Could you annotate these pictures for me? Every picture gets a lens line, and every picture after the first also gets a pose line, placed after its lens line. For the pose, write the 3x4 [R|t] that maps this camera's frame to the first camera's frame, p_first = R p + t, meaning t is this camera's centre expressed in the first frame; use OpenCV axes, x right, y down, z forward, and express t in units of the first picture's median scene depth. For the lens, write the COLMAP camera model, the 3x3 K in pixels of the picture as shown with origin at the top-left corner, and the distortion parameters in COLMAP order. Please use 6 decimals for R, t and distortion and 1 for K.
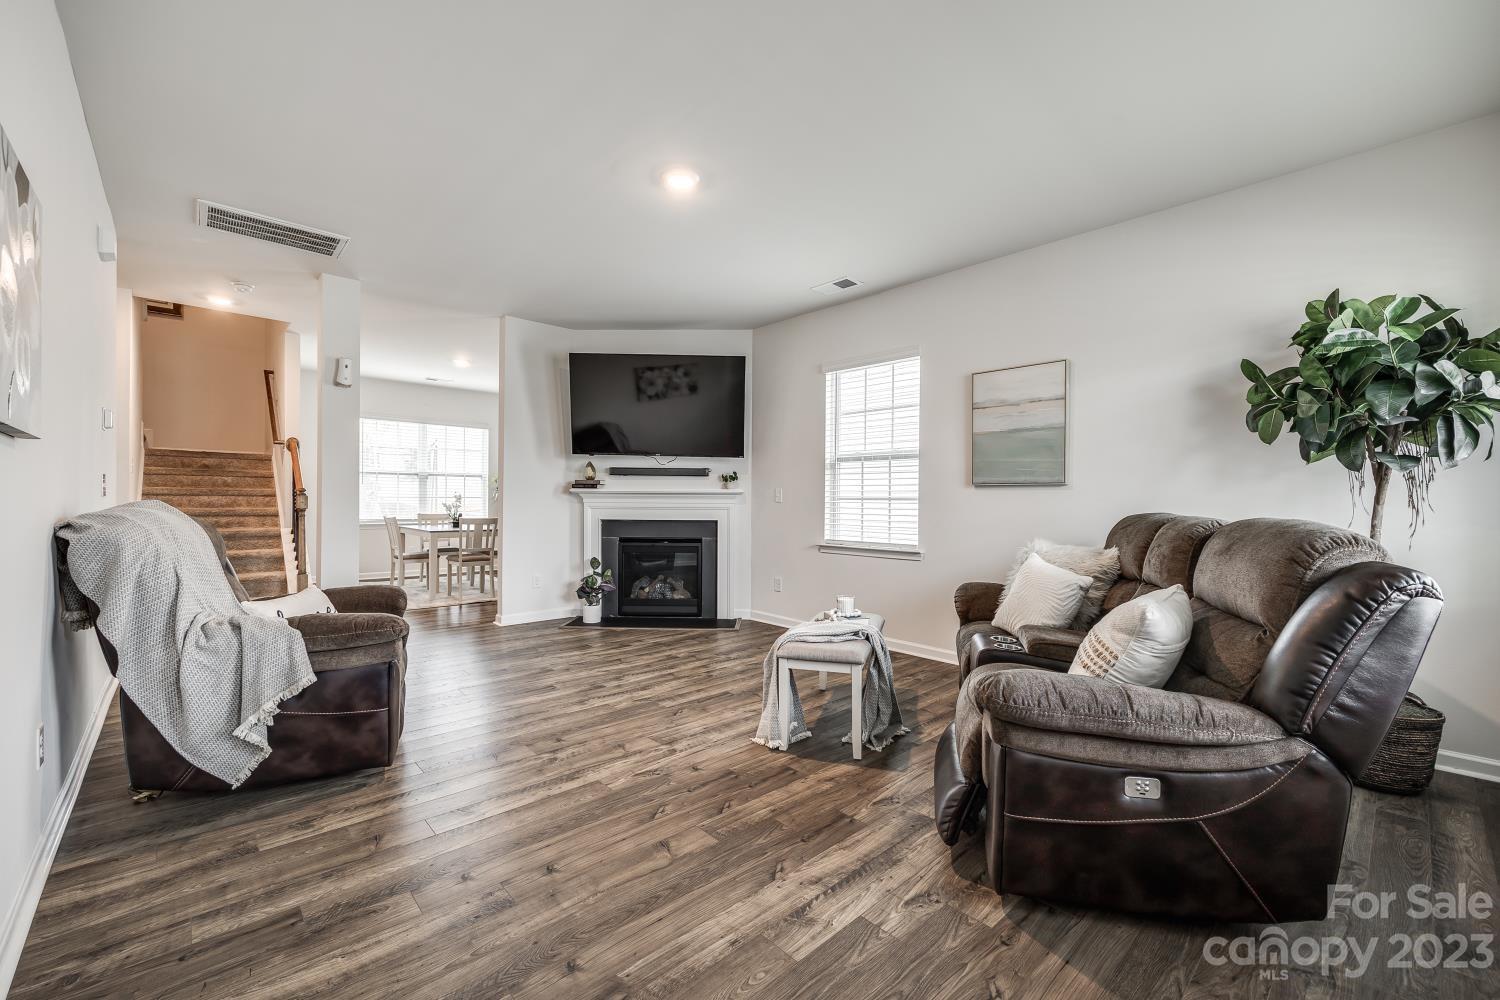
lens RADIAL K [[605.0, 0, 757.4], [0, 605.0, 499.3], [0, 0, 1]] dist [-0.003362, 0.000486]
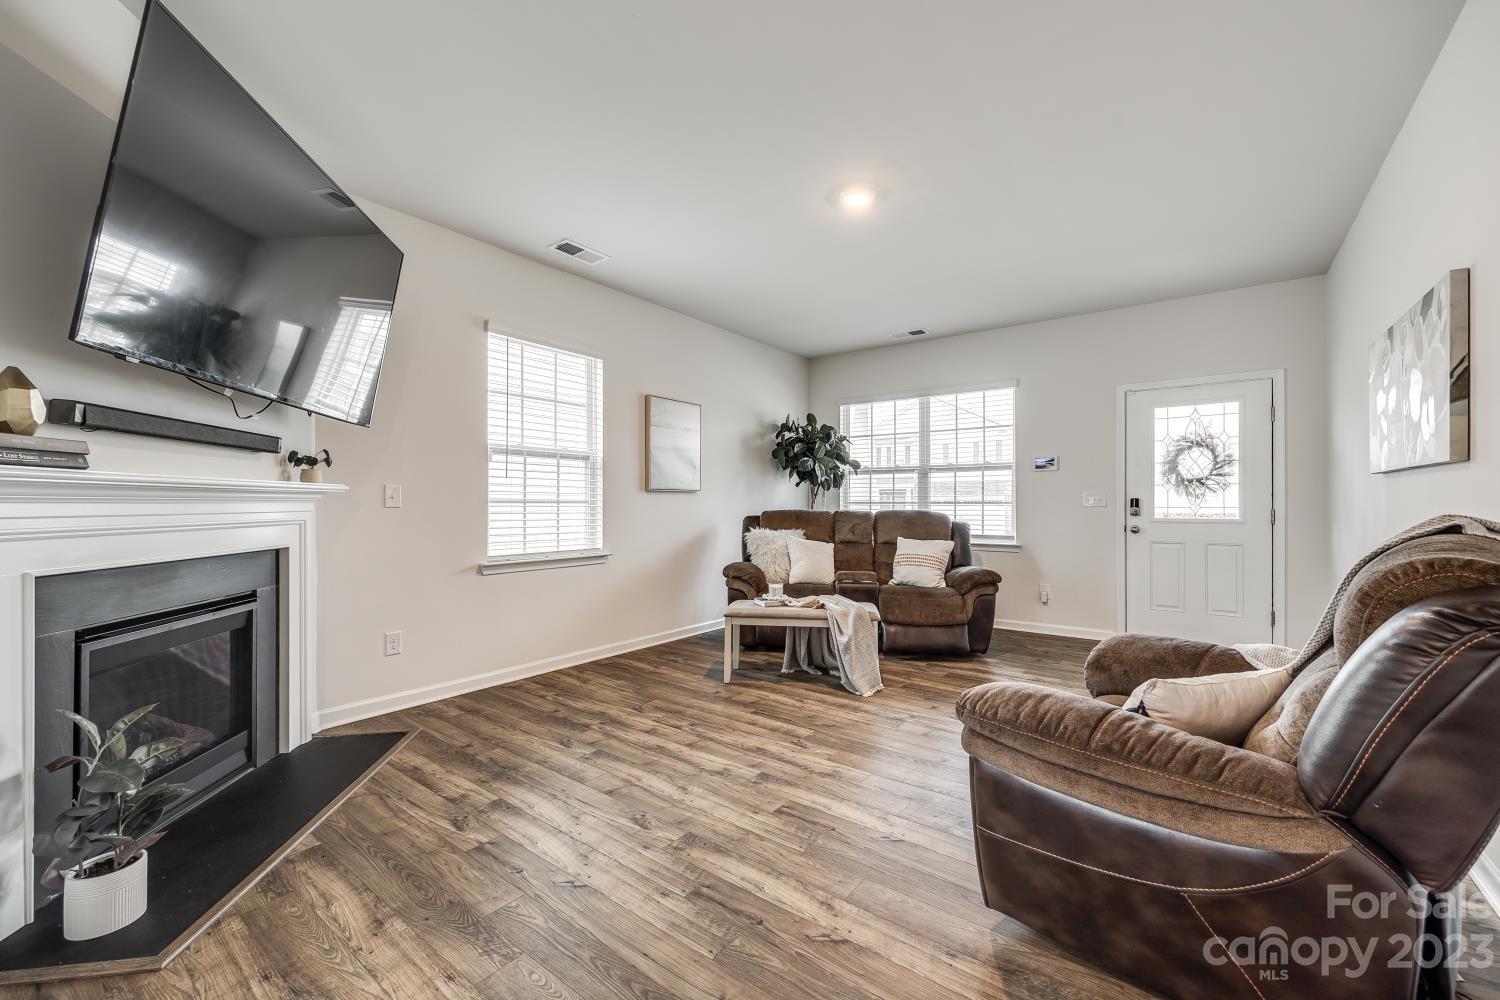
lens RADIAL K [[605.0, 0, 751.4], [0, 605.0, 498.7], [0, 0, 1]] dist [-0.003362, 0.000486]
pose [[-0.161968, 0.000296, 0.986796, -0.818602], [-0.001988, 0.999998, -0.000626, -0.005582], [-0.986794, -0.002064, -0.161967, 0.982082]]
